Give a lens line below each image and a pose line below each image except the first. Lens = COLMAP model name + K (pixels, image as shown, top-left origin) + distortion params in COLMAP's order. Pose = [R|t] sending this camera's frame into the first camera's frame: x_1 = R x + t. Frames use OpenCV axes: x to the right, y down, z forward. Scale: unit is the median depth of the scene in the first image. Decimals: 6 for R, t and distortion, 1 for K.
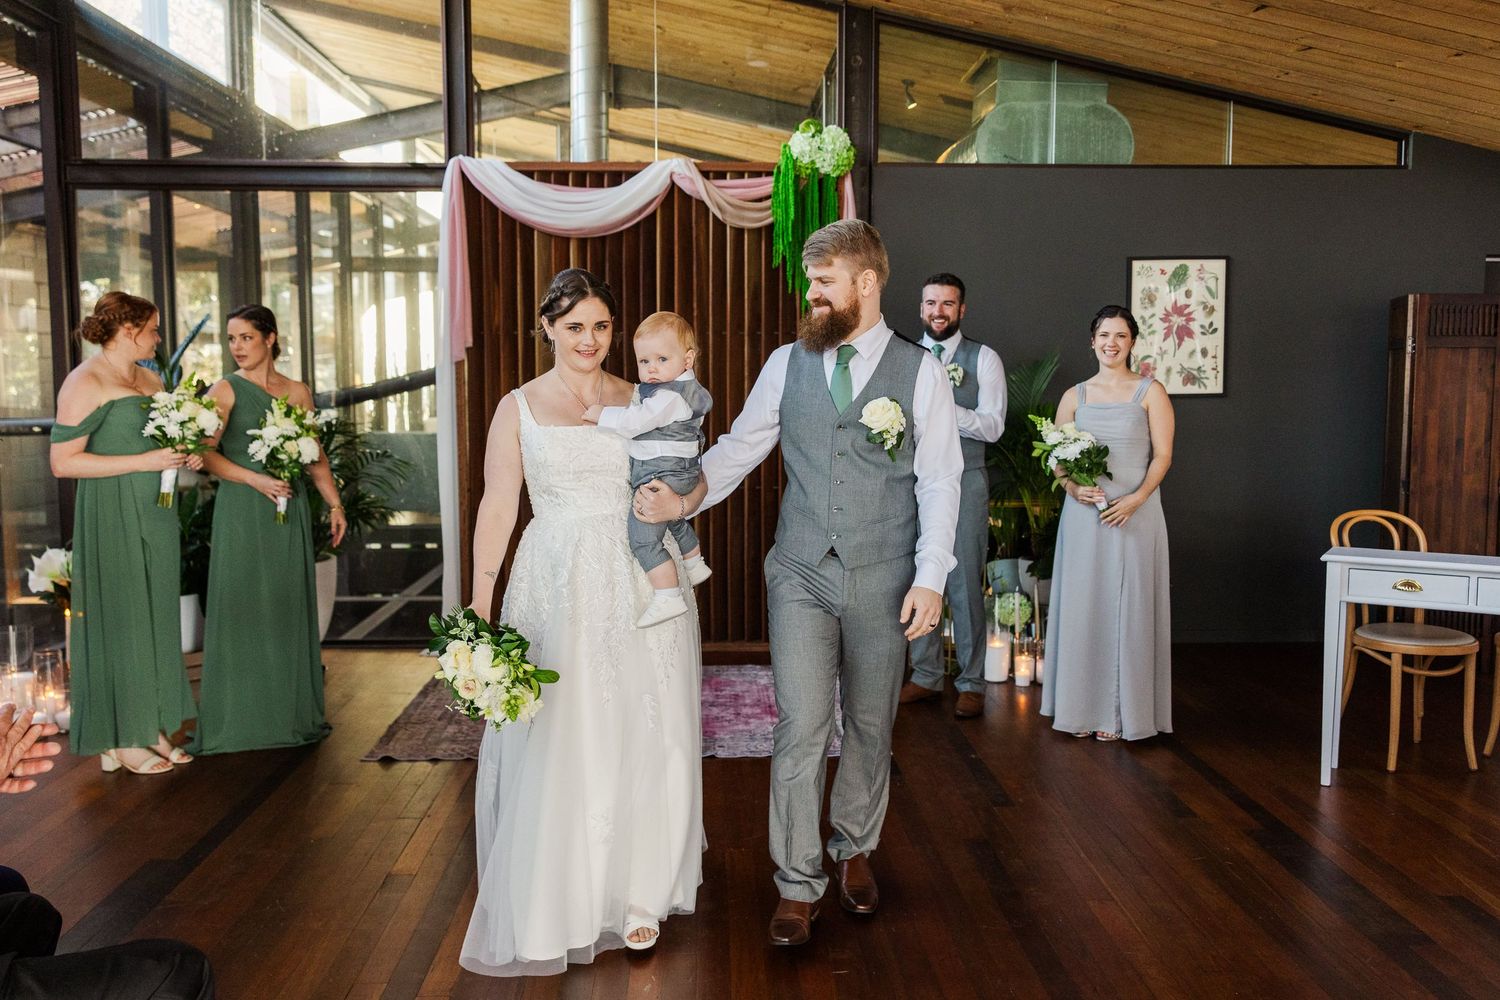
lens RADIAL K [[1256.3, 0, 742.5], [0, 1256.3, 504.2], [0, 0, 1]] dist [0.004510, -0.000173]
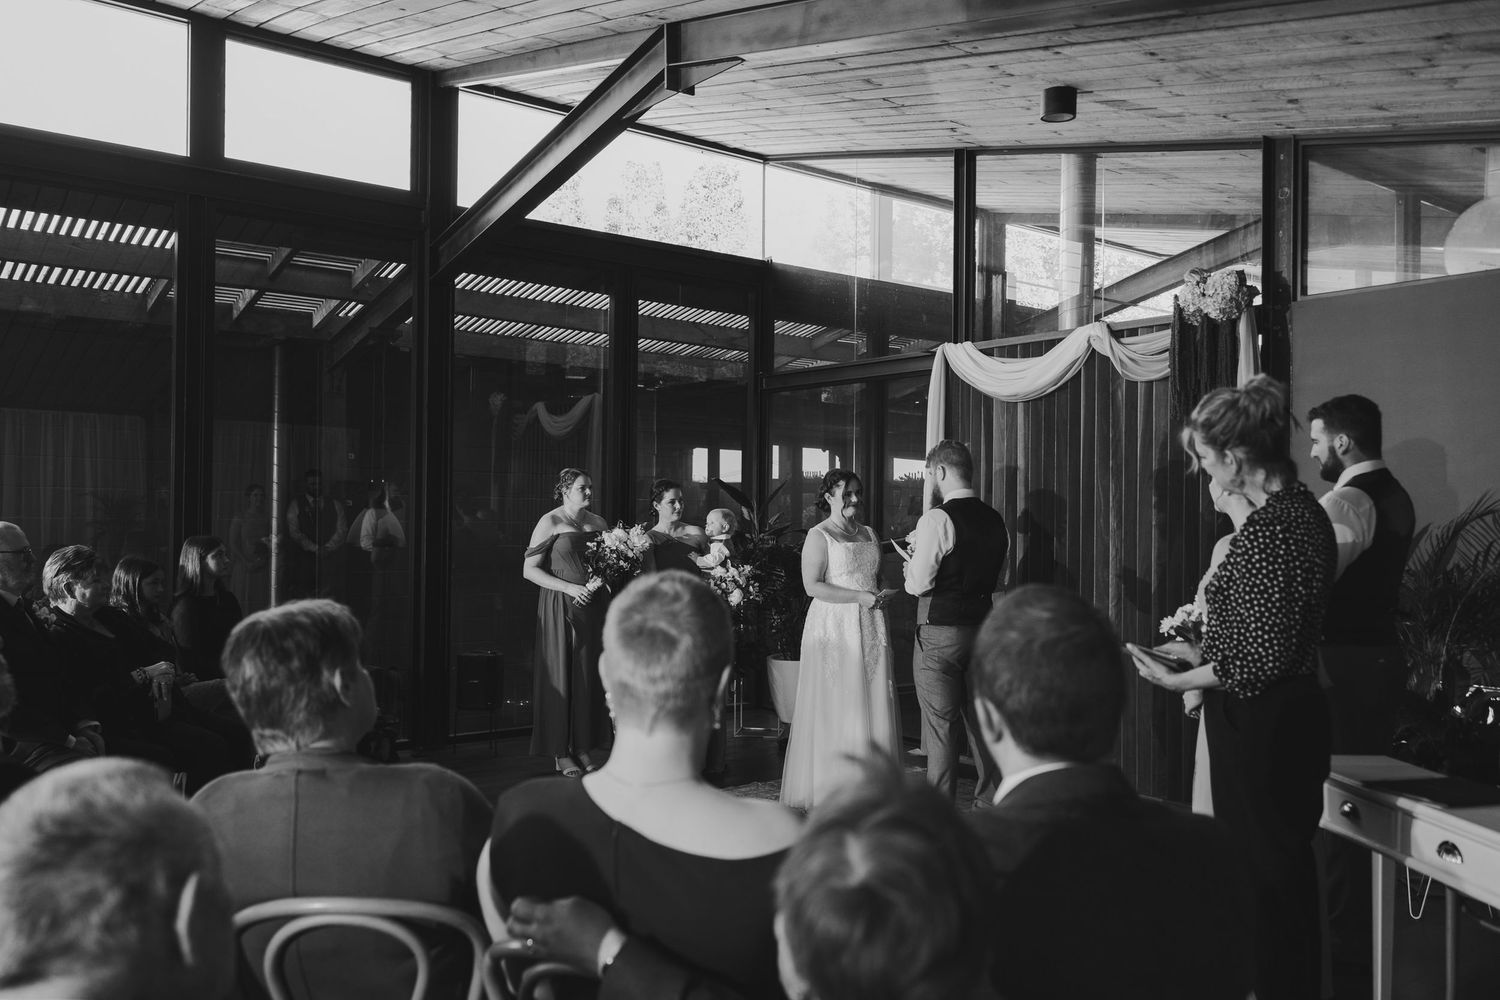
lens RADIAL K [[1196.5, 0, 744.9], [0, 1196.5, 509.2], [0, 0, 1]] dist [0.006842, -0.001827]
pose [[0.571144, 0.001587, -0.820848, 0.604678], [-0.097667, 0.993026, -0.066037, -0.023729], [0.815019, 0.117886, 0.567316, 0.205391]]
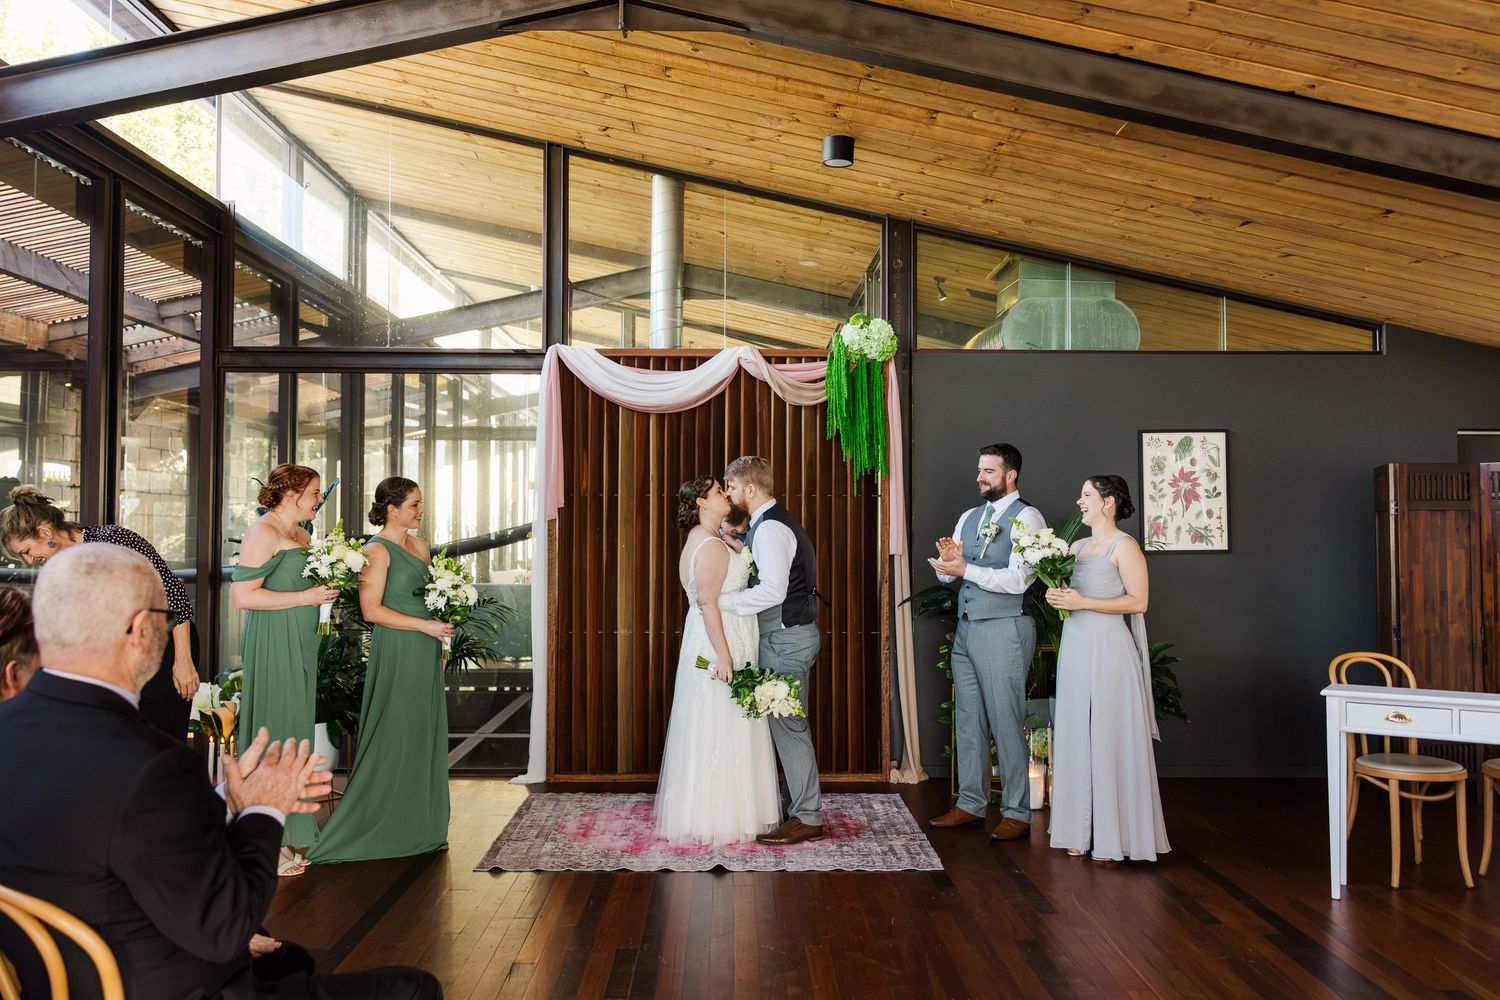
lens RADIAL K [[1196.5, 0, 744.9], [0, 1196.5, 509.2], [0, 0, 1]] dist [0.006842, -0.001827]
pose [[0.999798, 0.002570, -0.019950, -0.028384], [-0.004983, 0.992536, -0.121854, 0.008458], [0.019488, 0.121929, 0.992348, -0.075449]]
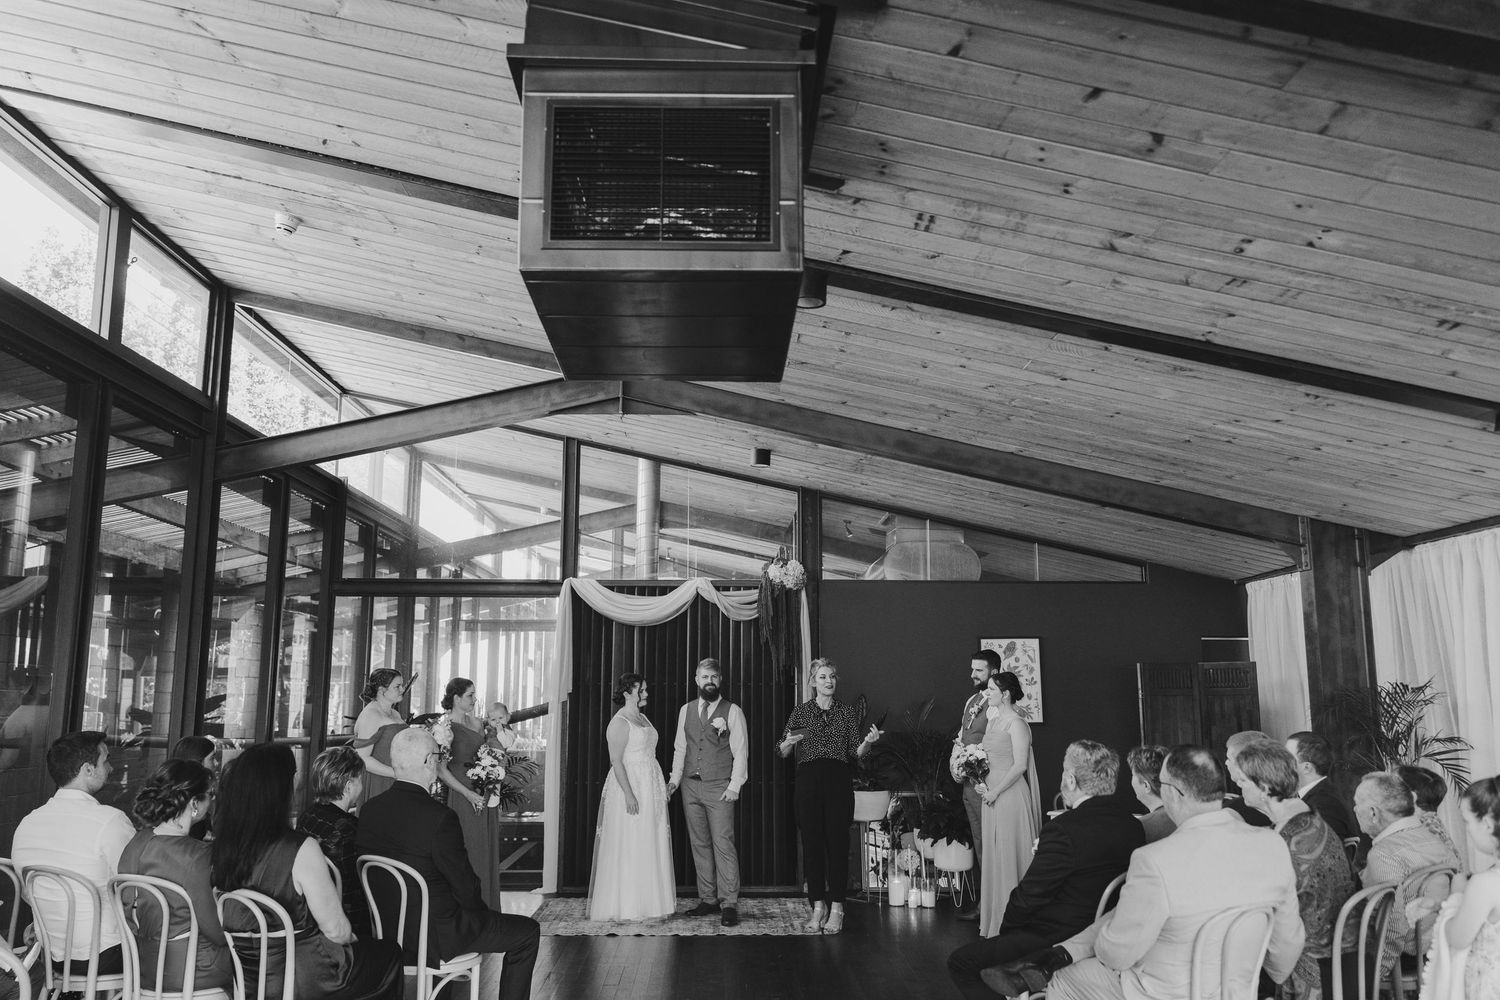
lens RADIAL K [[1196.5, 0, 744.9], [0, 1196.5, 509.2], [0, 0, 1]] dist [0.006842, -0.001827]
pose [[0.999968, 0.001074, -0.007921, 0.019353], [-0.003077, 0.966320, -0.257327, 0.043362], [0.007378, 0.257343, 0.966292, -0.553170]]
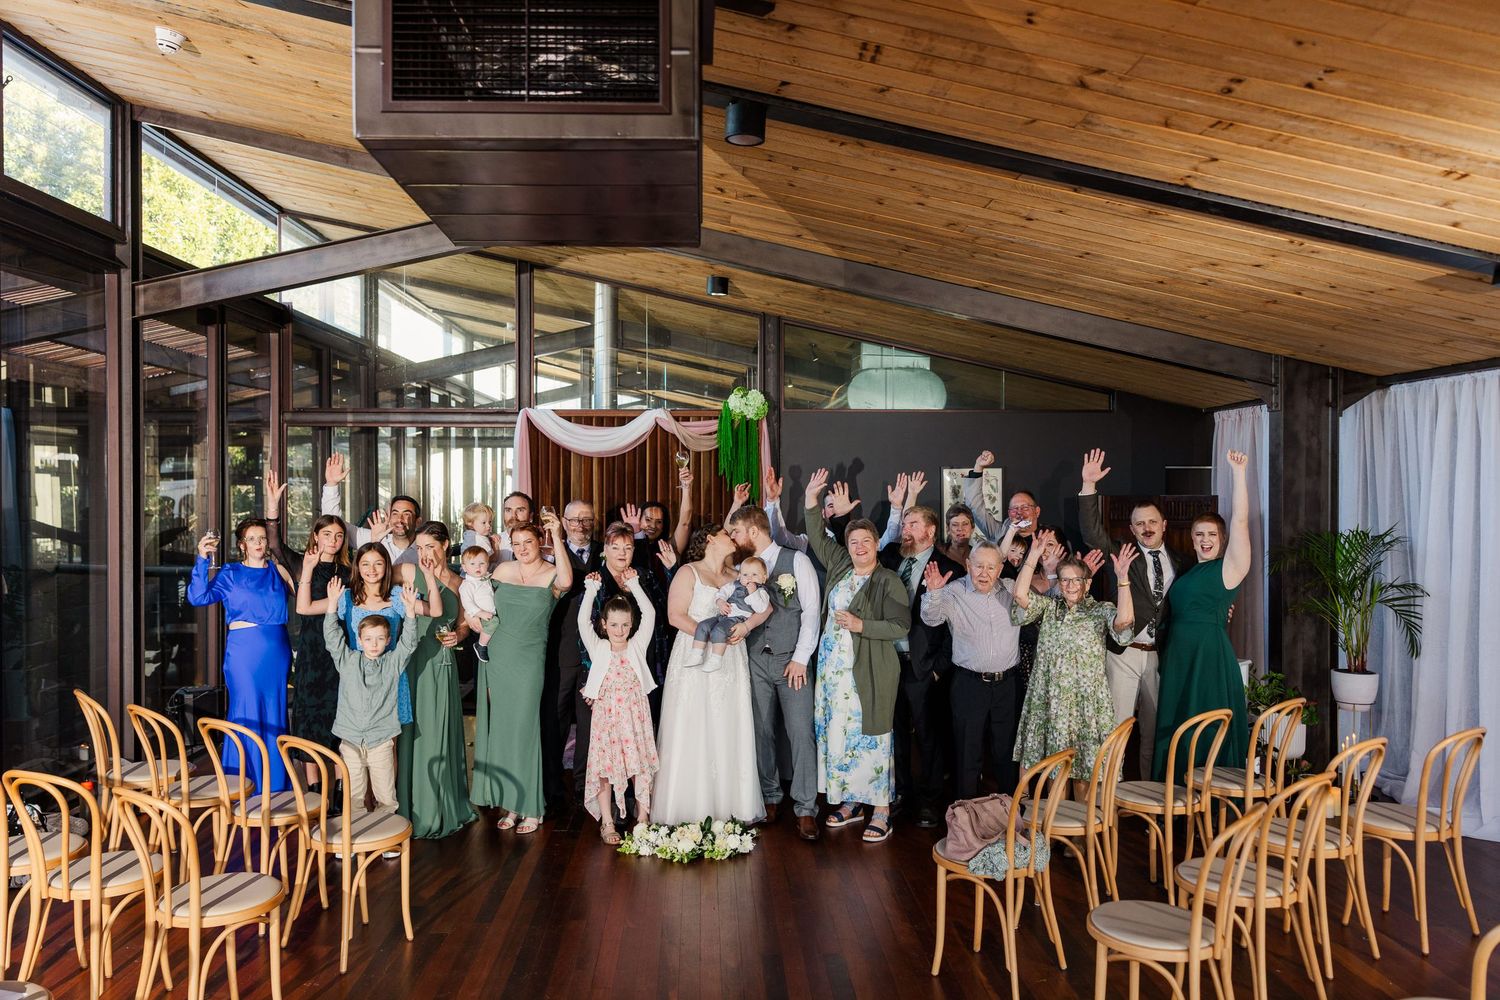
lens RADIAL K [[1159.0, 0, 741.1], [0, 1159.0, 508.2], [0, 0, 1]] dist [0.005056, 0.000761]
pose [[1.000000, 0.000278, -0.000245, 0.053941], [-0.000297, 0.996416, -0.084593, -0.019241], [0.000220, 0.084593, 0.996416, -0.486767]]
